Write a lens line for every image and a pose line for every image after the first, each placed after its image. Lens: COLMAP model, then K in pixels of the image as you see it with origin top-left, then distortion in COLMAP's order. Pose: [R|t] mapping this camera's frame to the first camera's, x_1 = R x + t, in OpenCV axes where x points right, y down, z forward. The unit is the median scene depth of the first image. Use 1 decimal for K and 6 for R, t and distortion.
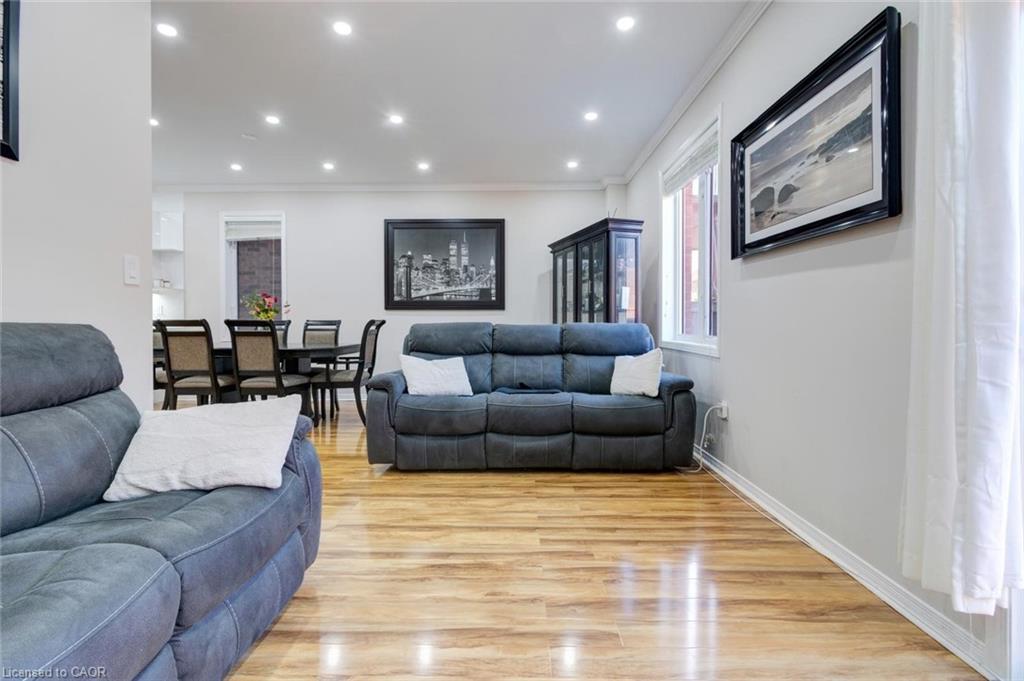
lens RADIAL K [[471.6, 0, 513.5], [0, 471.6, 325.8], [0, 0, 1]] dist [-0.000813, -0.000647]
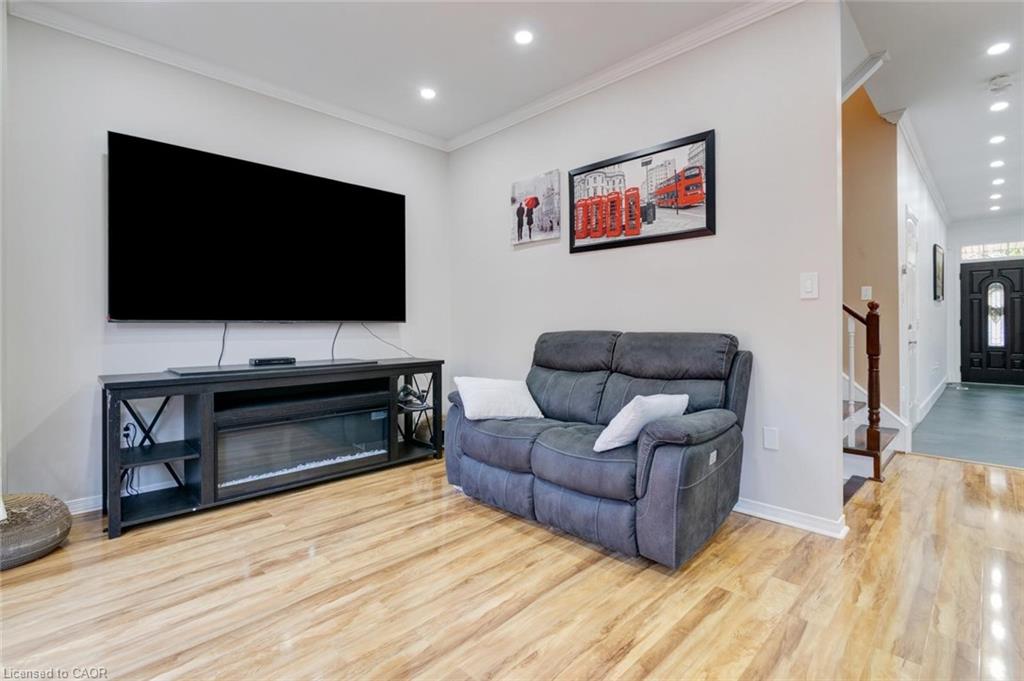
lens RADIAL K [[471.6, 0, 513.5], [0, 471.6, 325.8], [0, 0, 1]] dist [-0.000813, -0.000647]
pose [[-0.711014, 0.003621, -0.703169, 0.619783], [-0.000064, 0.999986, 0.005214, -0.037959], [0.703178, 0.003752, -0.711004, 1.689971]]
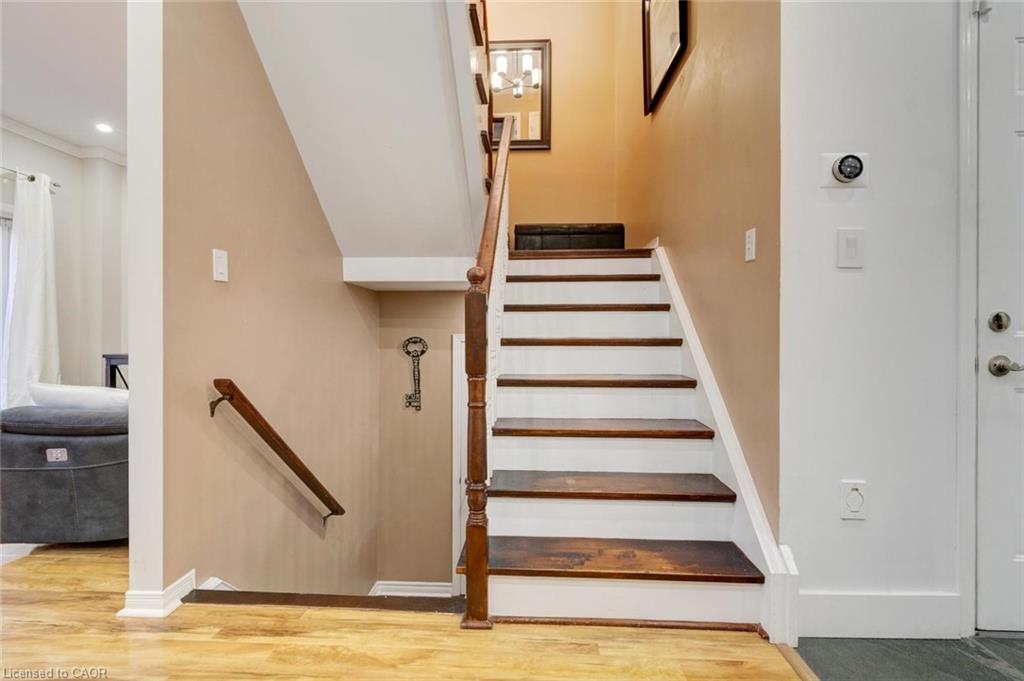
lens RADIAL K [[471.6, 0, 513.5], [0, 471.6, 325.8], [0, 0, 1]] dist [-0.000813, -0.000647]
pose [[-0.999211, 0.001213, 0.039687, -1.754461], [0.001328, 0.999995, 0.002872, -0.014984], [-0.039683, 0.002923, -0.999208, 2.301867]]
